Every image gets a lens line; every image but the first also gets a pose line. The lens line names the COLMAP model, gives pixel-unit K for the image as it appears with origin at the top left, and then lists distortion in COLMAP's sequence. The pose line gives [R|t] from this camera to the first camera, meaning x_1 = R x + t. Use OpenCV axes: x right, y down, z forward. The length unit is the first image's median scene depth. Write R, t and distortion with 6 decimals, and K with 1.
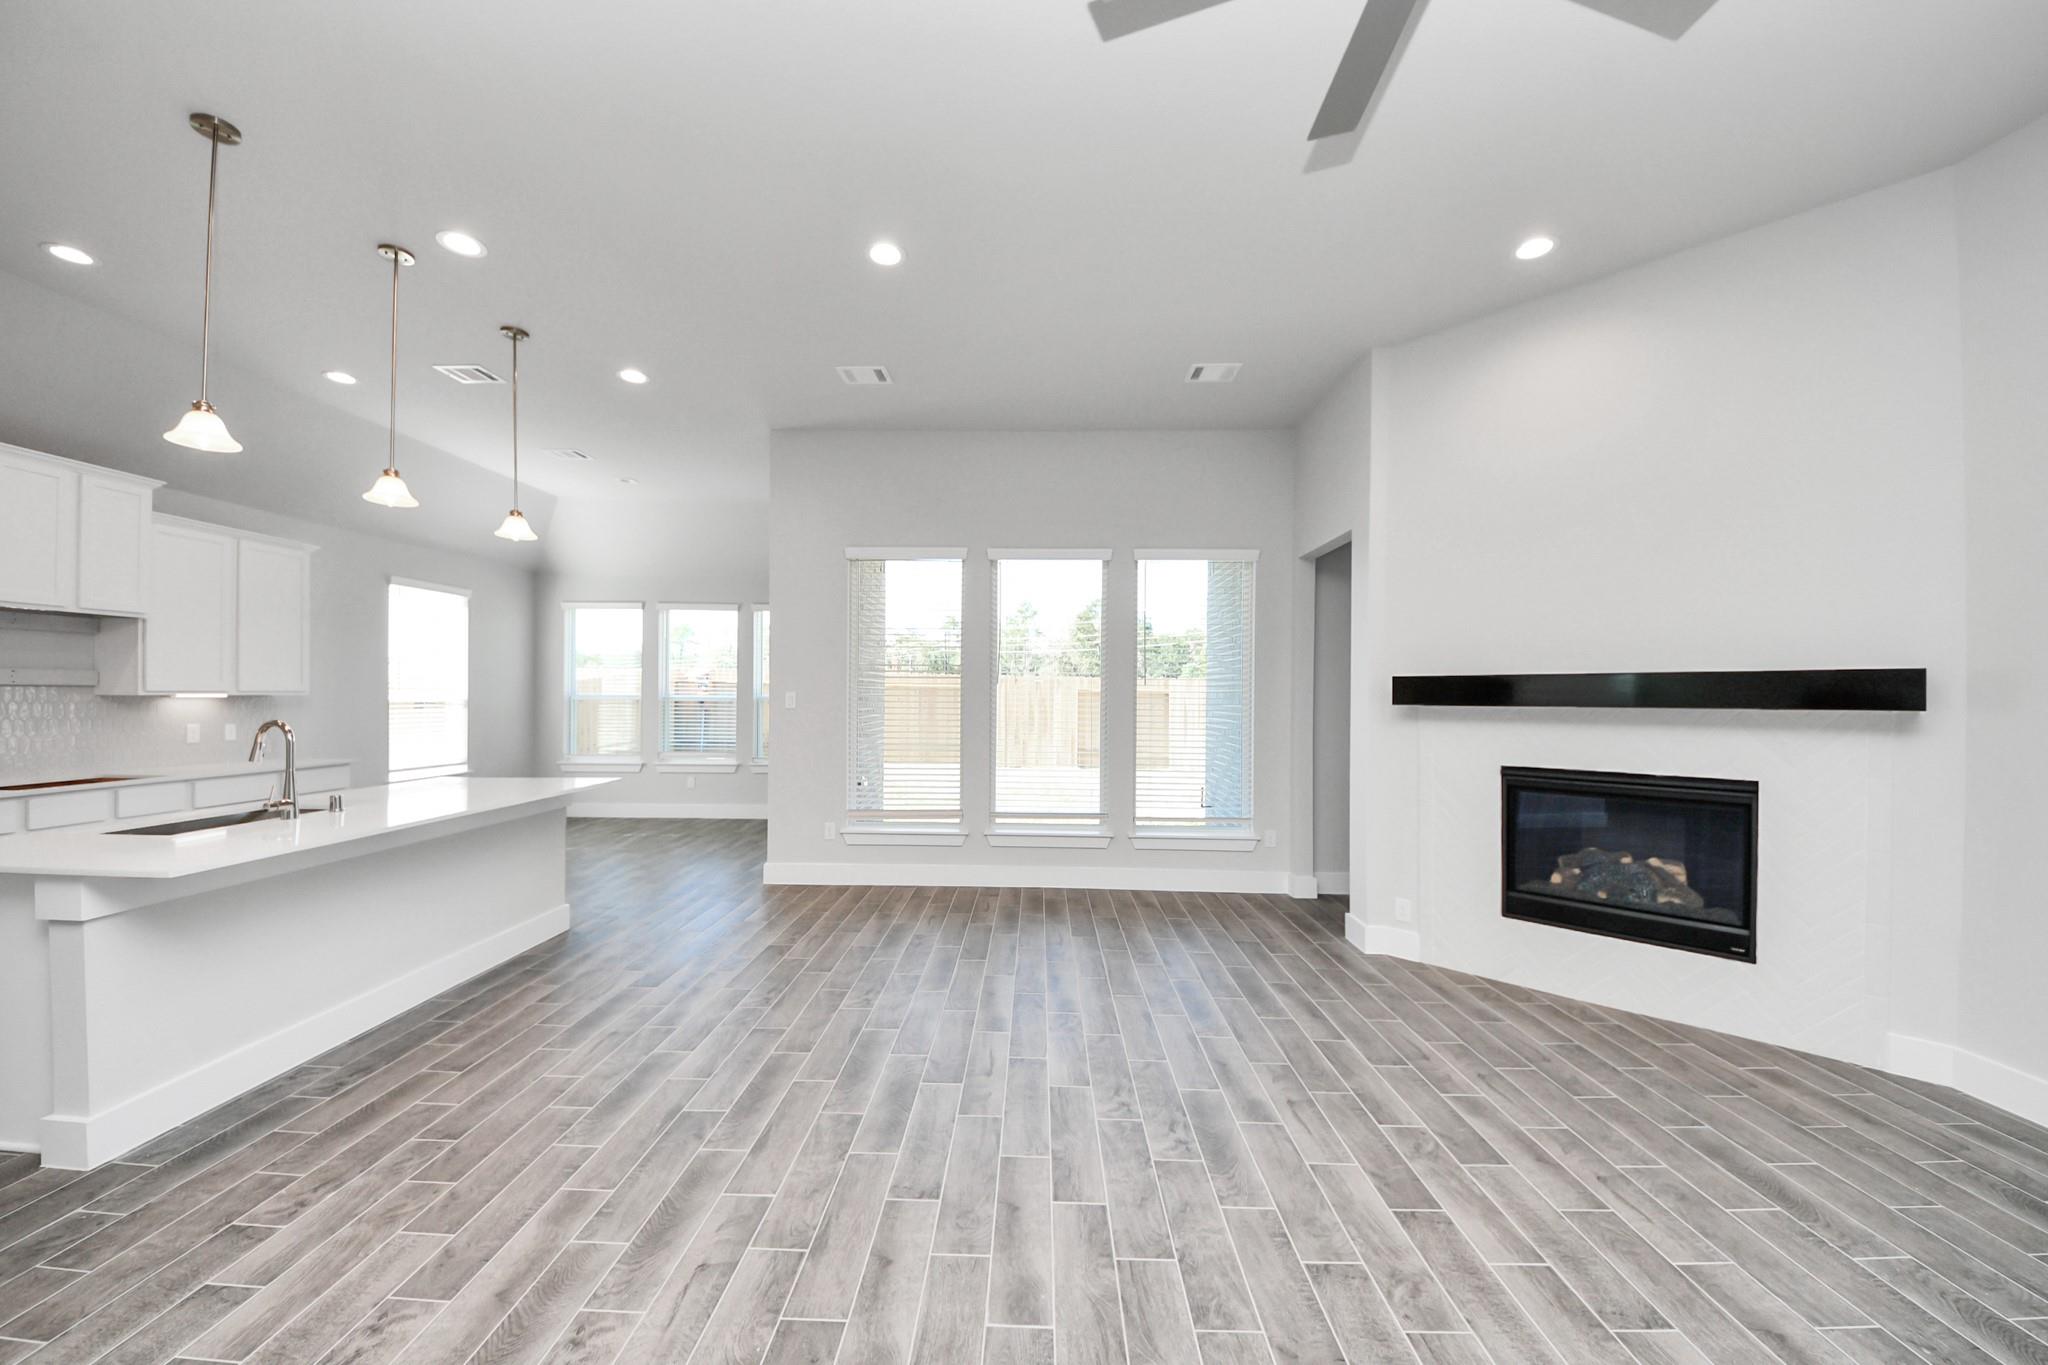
lens RADIAL K [[730.9, 0, 1020.3], [0, 730.9, 691.0], [0, 0, 1]] dist [0.022480, -0.016773]
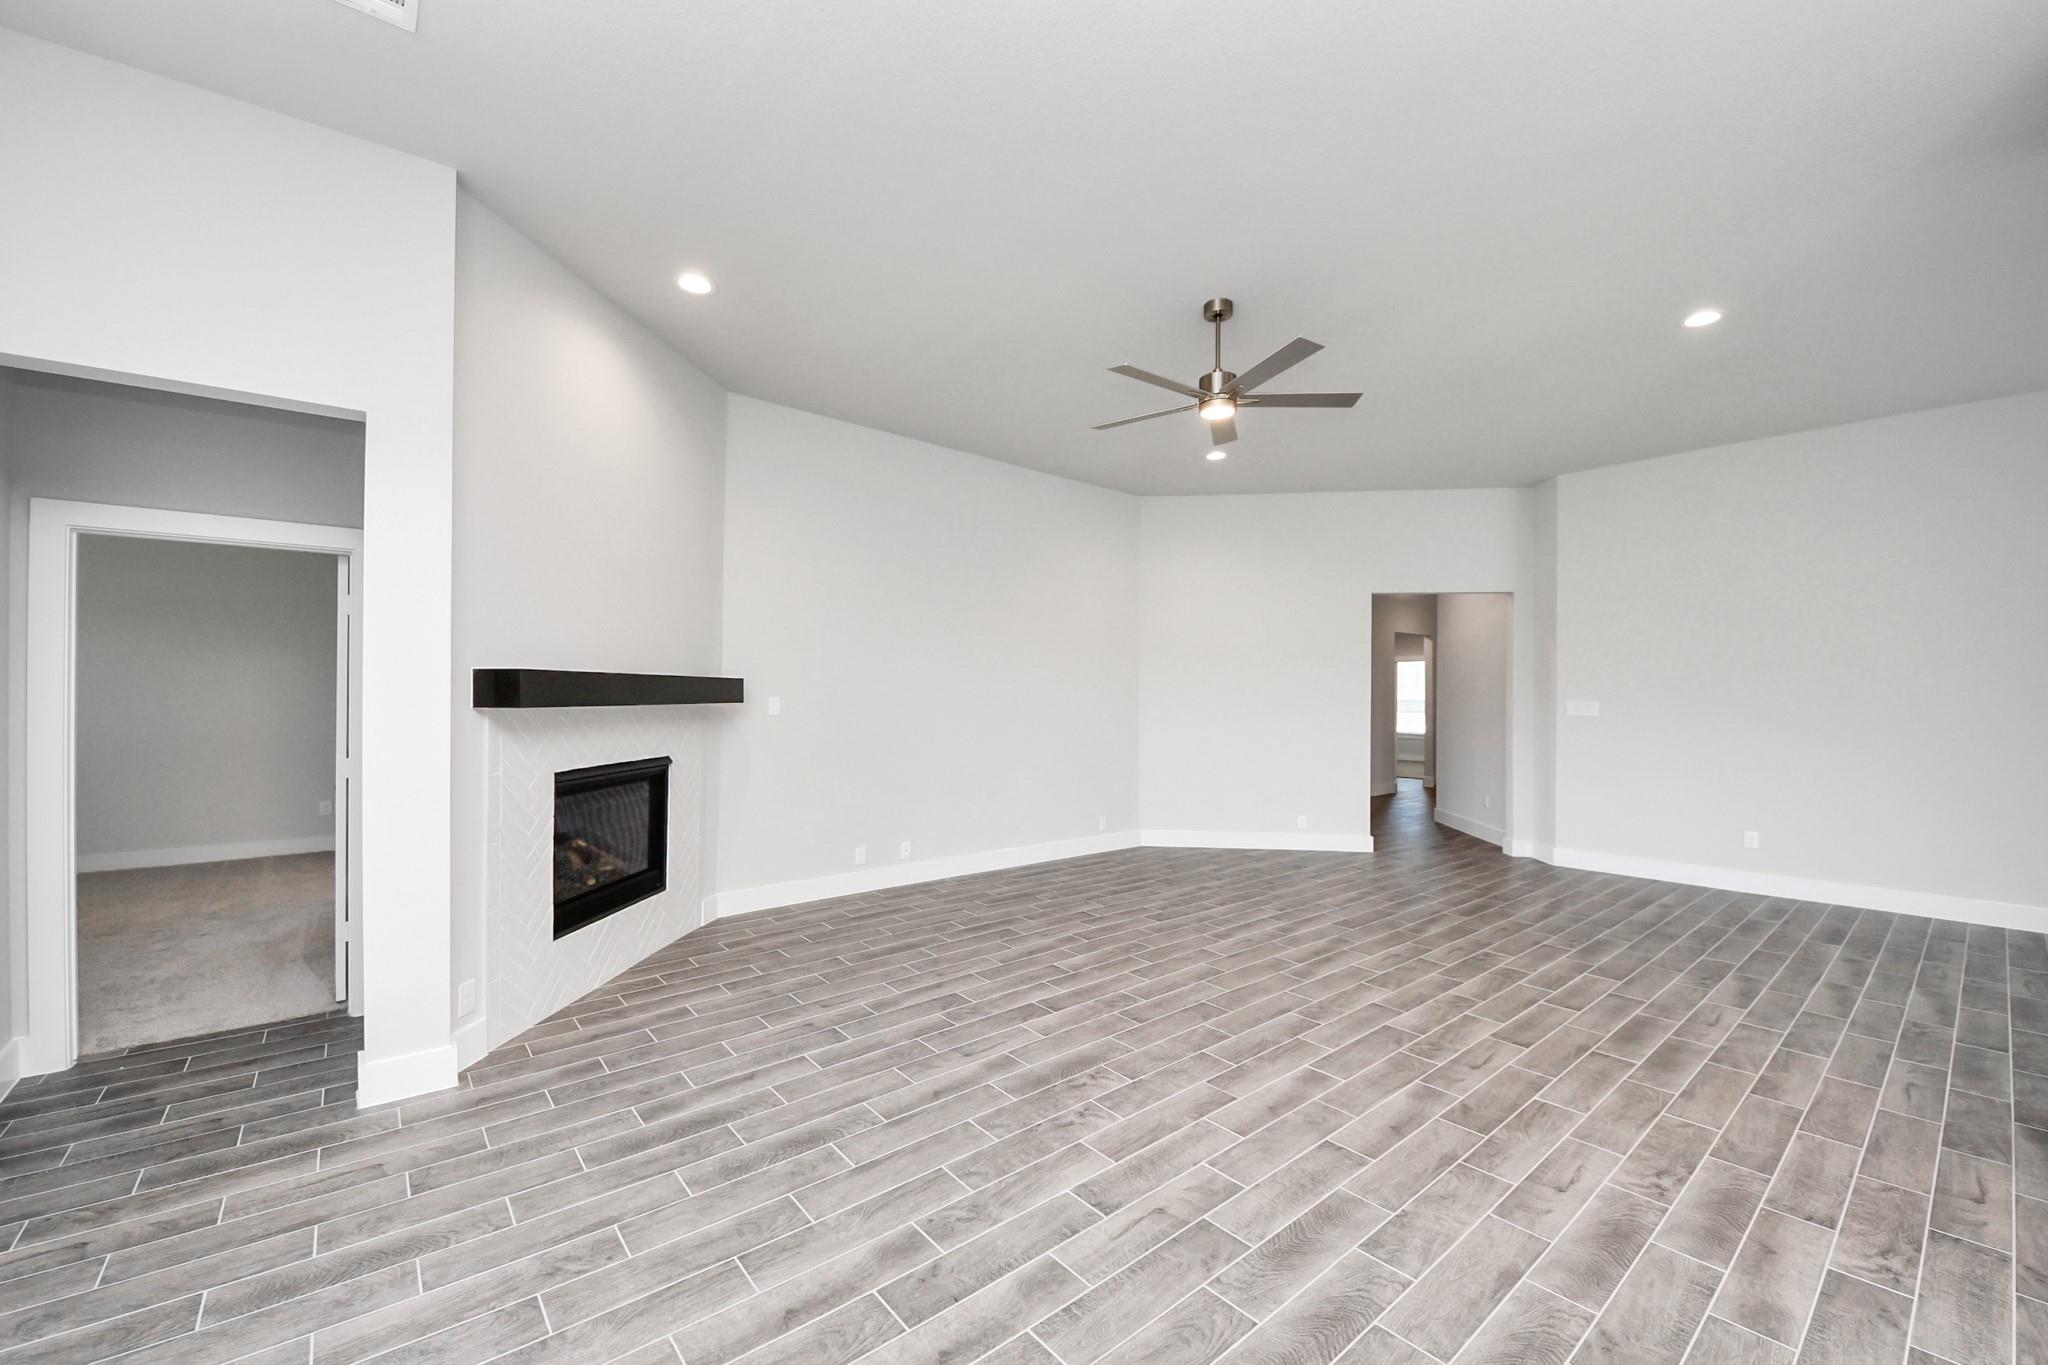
lens RADIAL K [[799.0, 0, 1016.0], [0, 799.0, 691.9], [0, 0, 1]] dist [0.019713, -0.015942]
pose [[-0.649355, -0.009099, 0.760431, -0.402001], [-0.013255, 0.999912, 0.000645, 0.012585], [-0.760370, -0.009661, -0.649419, 1.197887]]
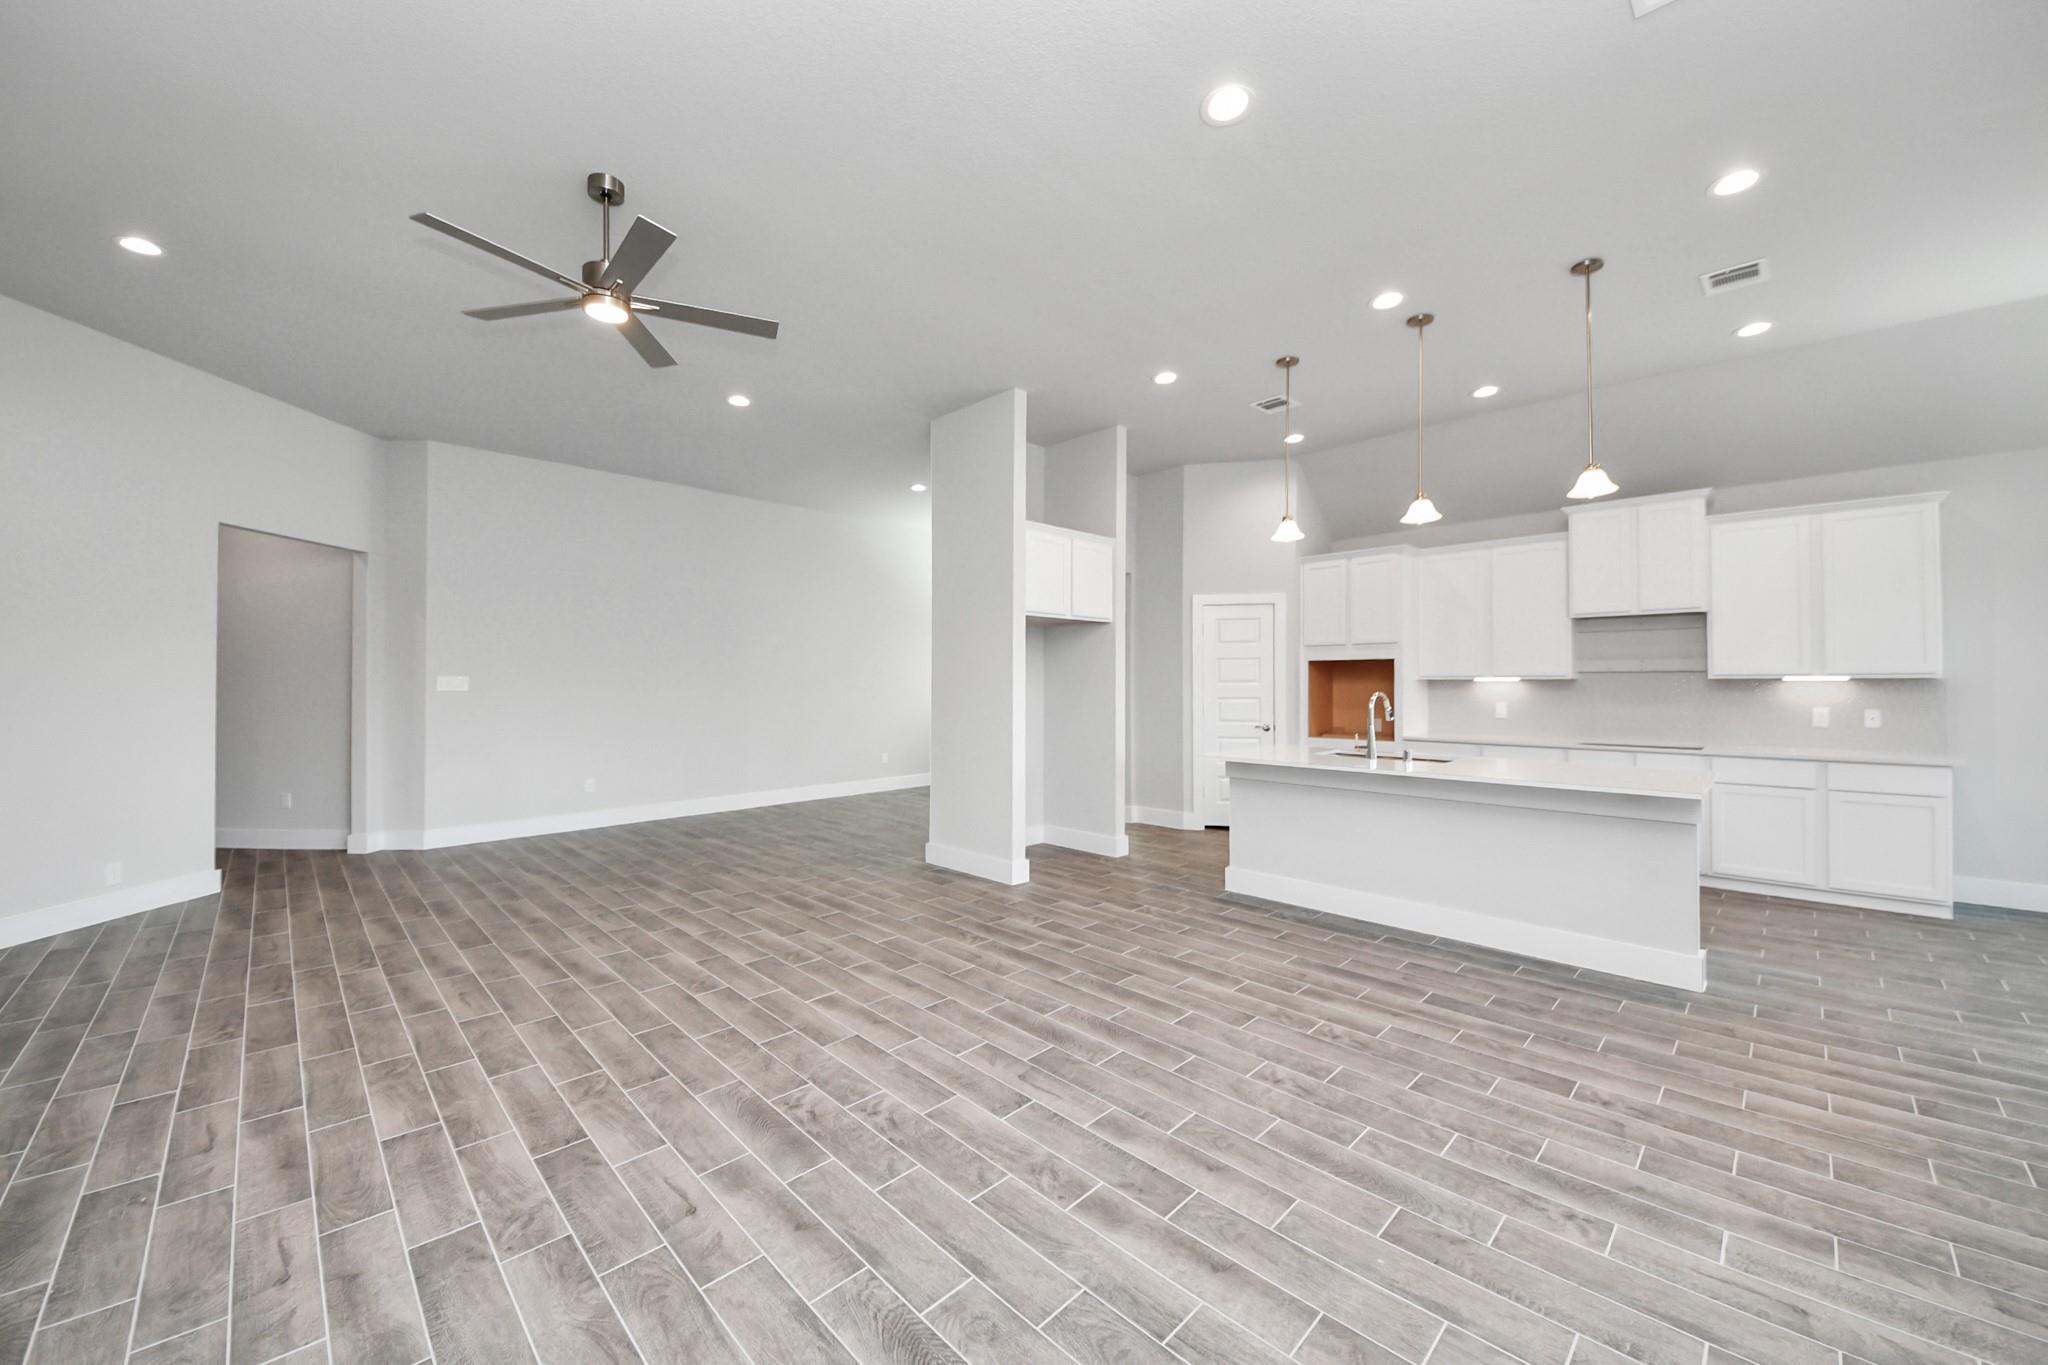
lens RADIAL K [[759.2, 0, 1009.5], [0, 759.2, 675.6], [0, 0, 1]] dist [0.031173, -0.022606]
pose [[-0.701675, -0.011560, -0.712403, 0.485263], [-0.001071, 0.999884, -0.015170, 0.024020], [0.712496, -0.009881, -0.701606, 1.232298]]
